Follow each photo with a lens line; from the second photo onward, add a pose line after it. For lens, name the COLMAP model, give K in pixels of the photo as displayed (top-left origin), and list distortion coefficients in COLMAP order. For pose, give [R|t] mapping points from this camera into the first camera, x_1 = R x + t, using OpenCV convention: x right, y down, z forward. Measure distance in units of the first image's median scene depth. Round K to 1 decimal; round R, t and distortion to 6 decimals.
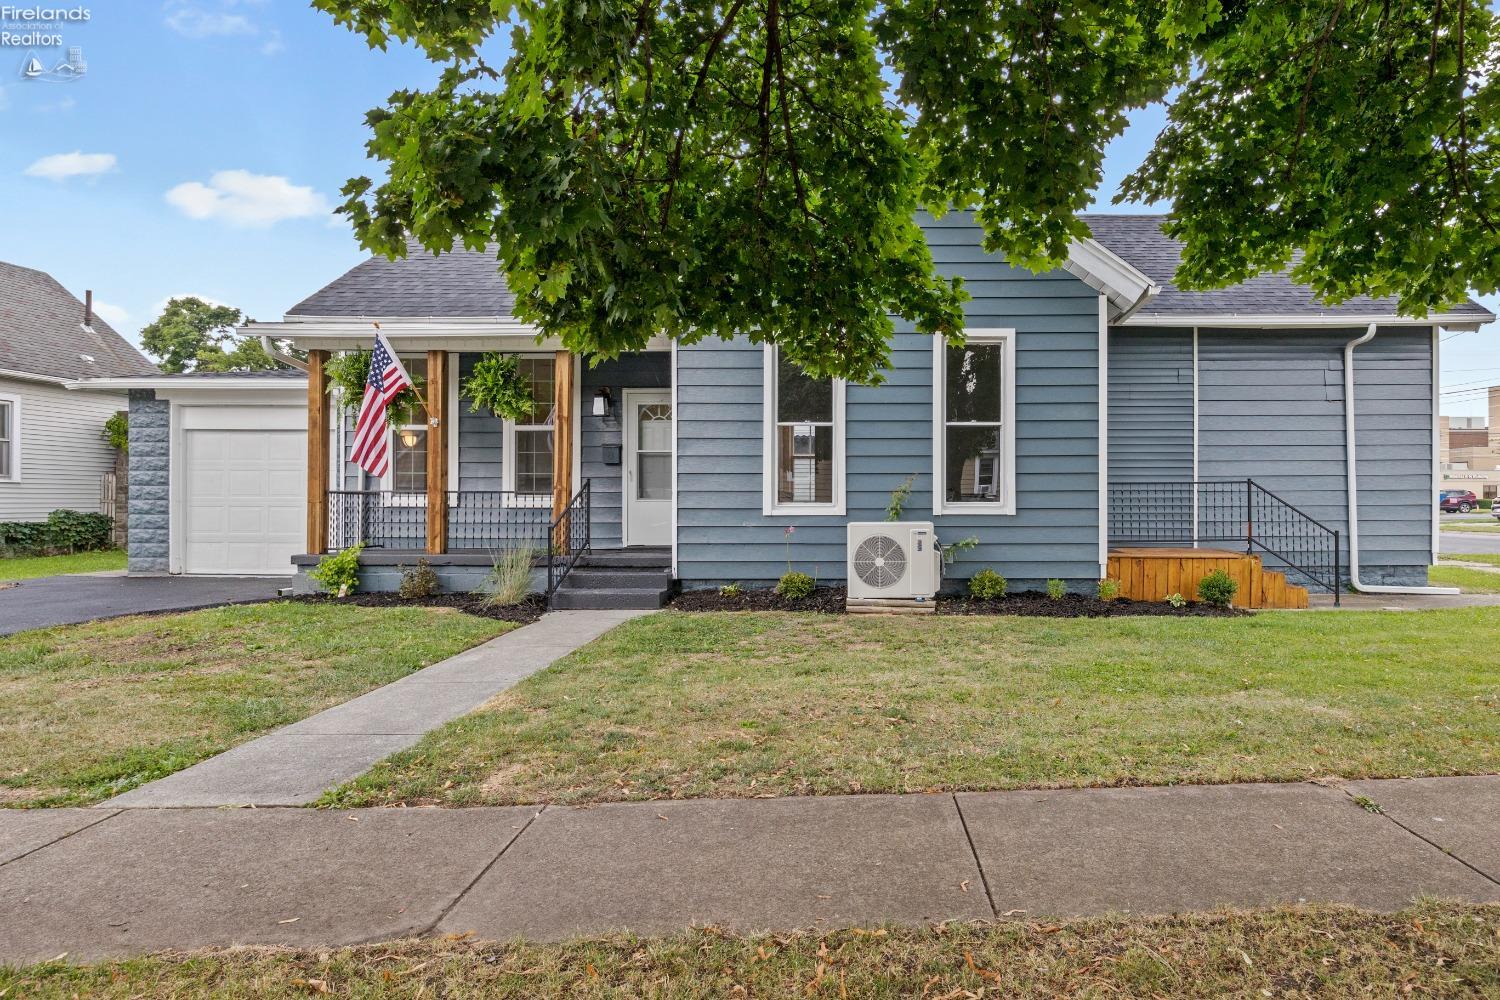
lens RADIAL K [[789.8, 0, 750.0], [0, 789.8, 500.0], [0, 0, 1]] dist [-0.001697, -0.000290]
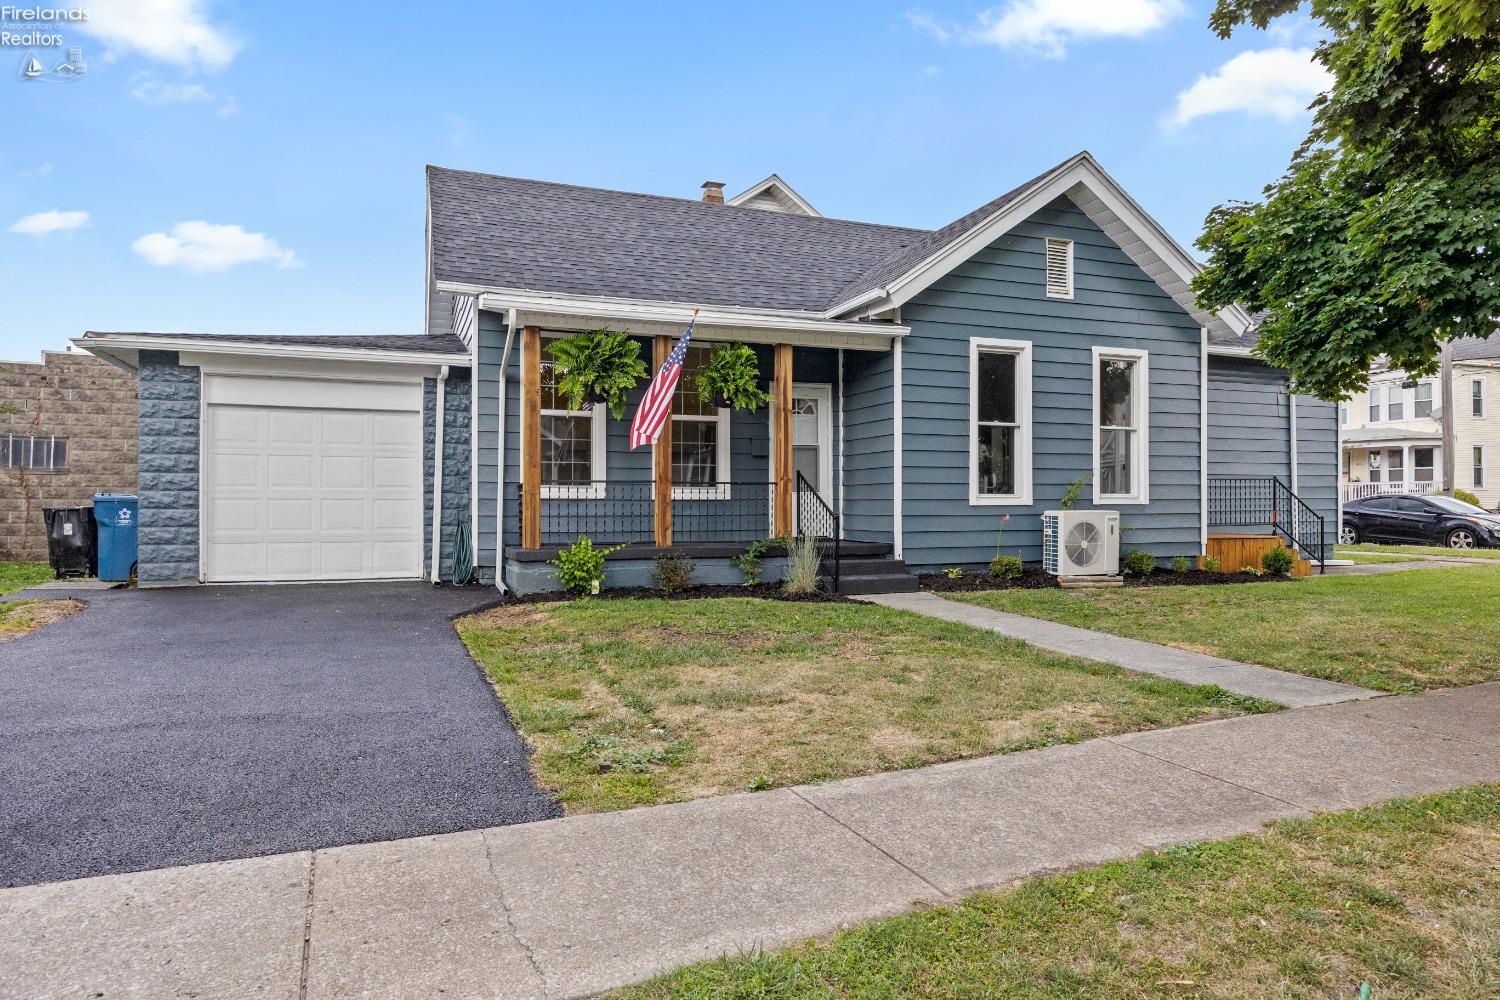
lens RADIAL K [[889.3, 0, 750.0], [0, 889.3, 500.0], [0, 0, 1]] dist [-0.008526, -0.000704]
pose [[0.937707, 0.000661, 0.347427, -0.694513], [-0.000614, 1.000000, -0.000245, 0.012243], [-0.347427, 0.000017, 0.937707, -0.059219]]
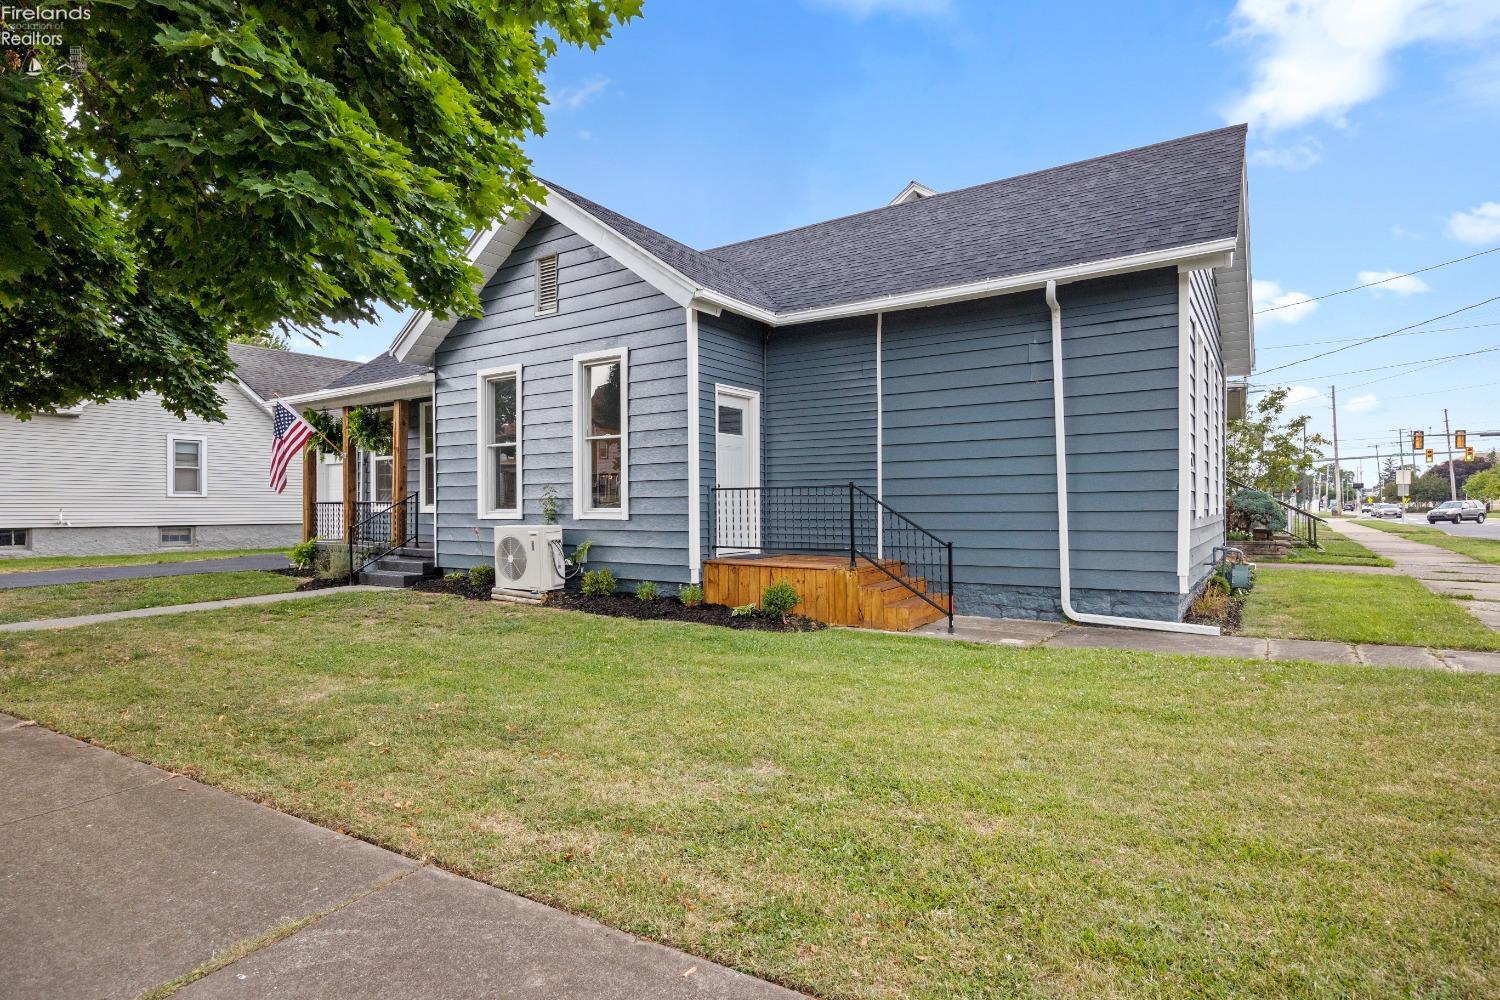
lens RADIAL K [[789.8, 0, 750.0], [0, 789.8, 500.0], [0, 0, 1]] dist [-0.001697, -0.000290]
pose [[0.832578, -0.008207, -0.553846, 1.028941], [0.006771, 0.999966, -0.004640, -0.002297], [0.553866, 0.000113, 0.832606, 0.190331]]
